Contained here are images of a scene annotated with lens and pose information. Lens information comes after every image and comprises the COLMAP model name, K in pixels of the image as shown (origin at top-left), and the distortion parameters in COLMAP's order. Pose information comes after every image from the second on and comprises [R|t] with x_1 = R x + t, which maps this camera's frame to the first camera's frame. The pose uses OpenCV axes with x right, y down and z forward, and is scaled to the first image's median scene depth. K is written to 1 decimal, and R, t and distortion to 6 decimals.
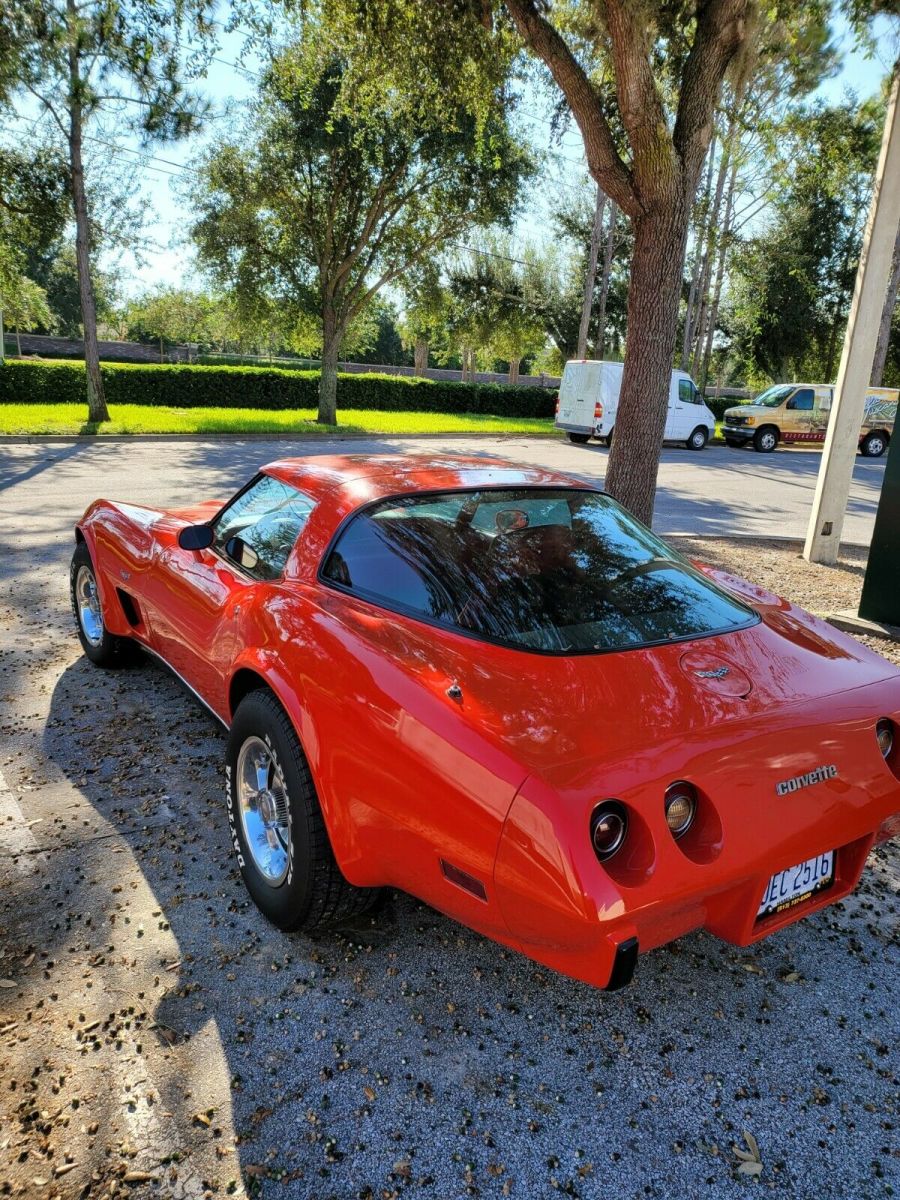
lens RADIAL K [[831.0, 0, 458.7], [0, 831.0, 615.5], [0, 0, 1]] dist [0.063677, -0.061527]
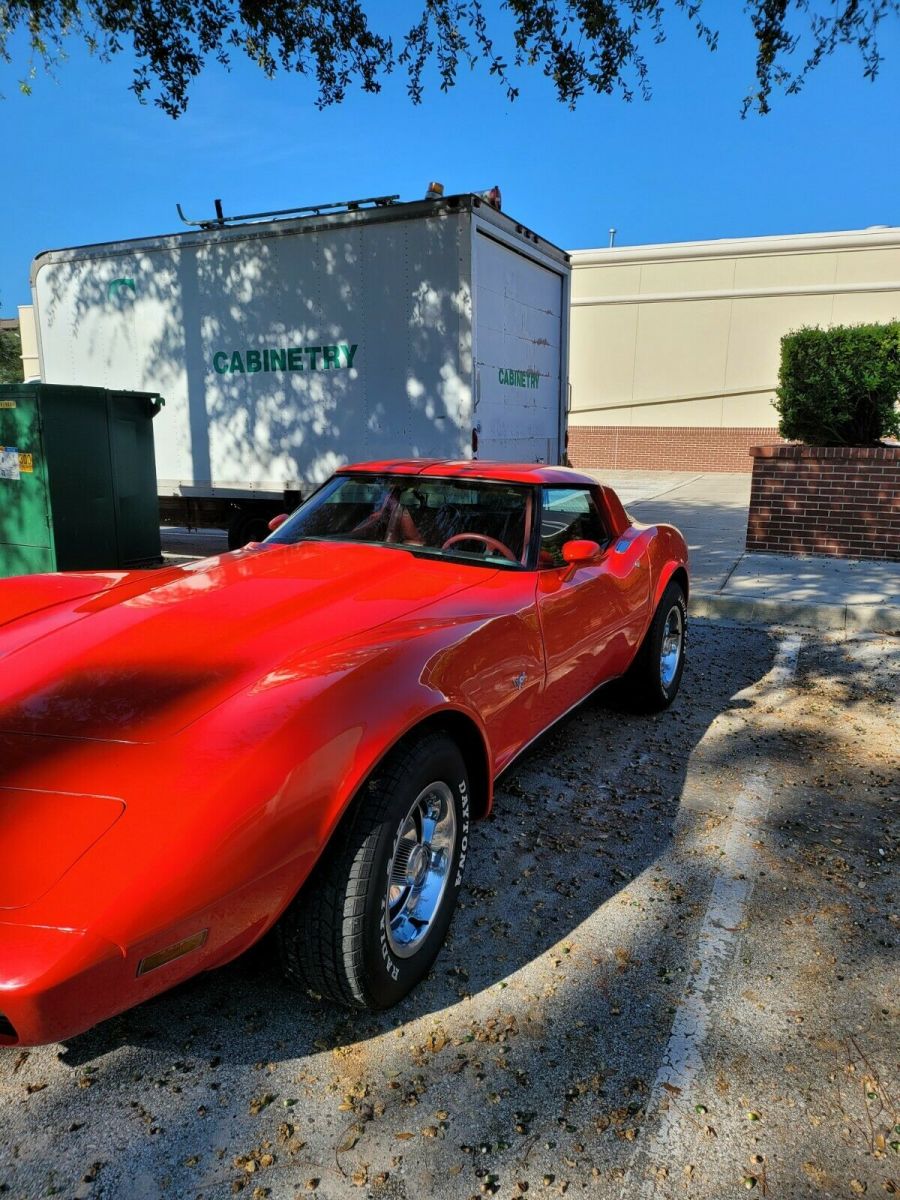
lens RADIAL K [[831.0, 0, 451.9], [0, 831.0, 611.2], [0, 0, 1]] dist [0.063677, -0.061527]
pose [[-0.472601, -0.238796, 0.848307, -0.224764], [0.188691, 0.912847, 0.362085, -0.085541], [-0.860839, 0.331190, -0.386353, 0.307539]]
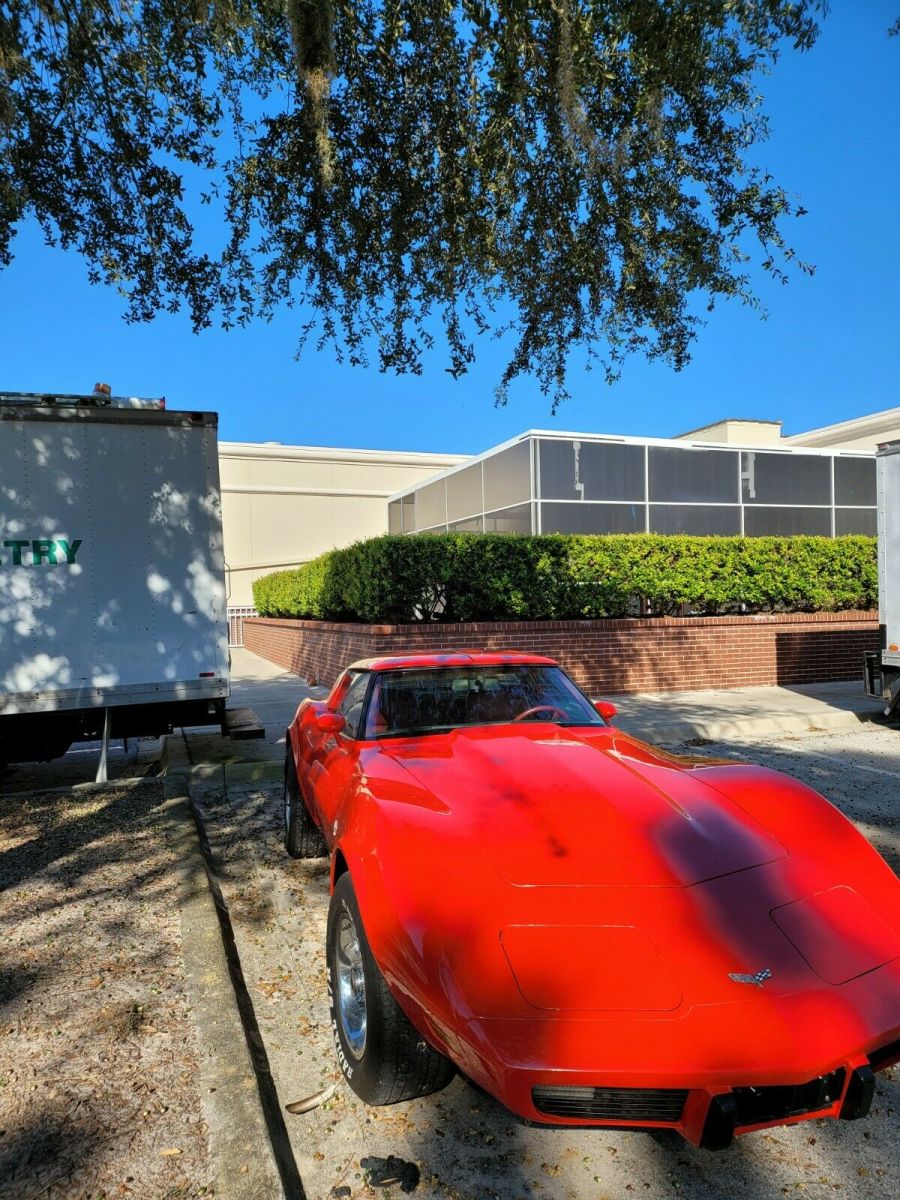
lens RADIAL K [[831.0, 0, 469.7], [0, 831.0, 614.0], [0, 0, 1]] dist [0.063677, -0.061527]
pose [[-0.955487, -0.033281, 0.293151, -0.101116], [0.049285, 0.961651, 0.269811, -0.128736], [-0.290888, 0.272249, -0.917205, 0.460715]]
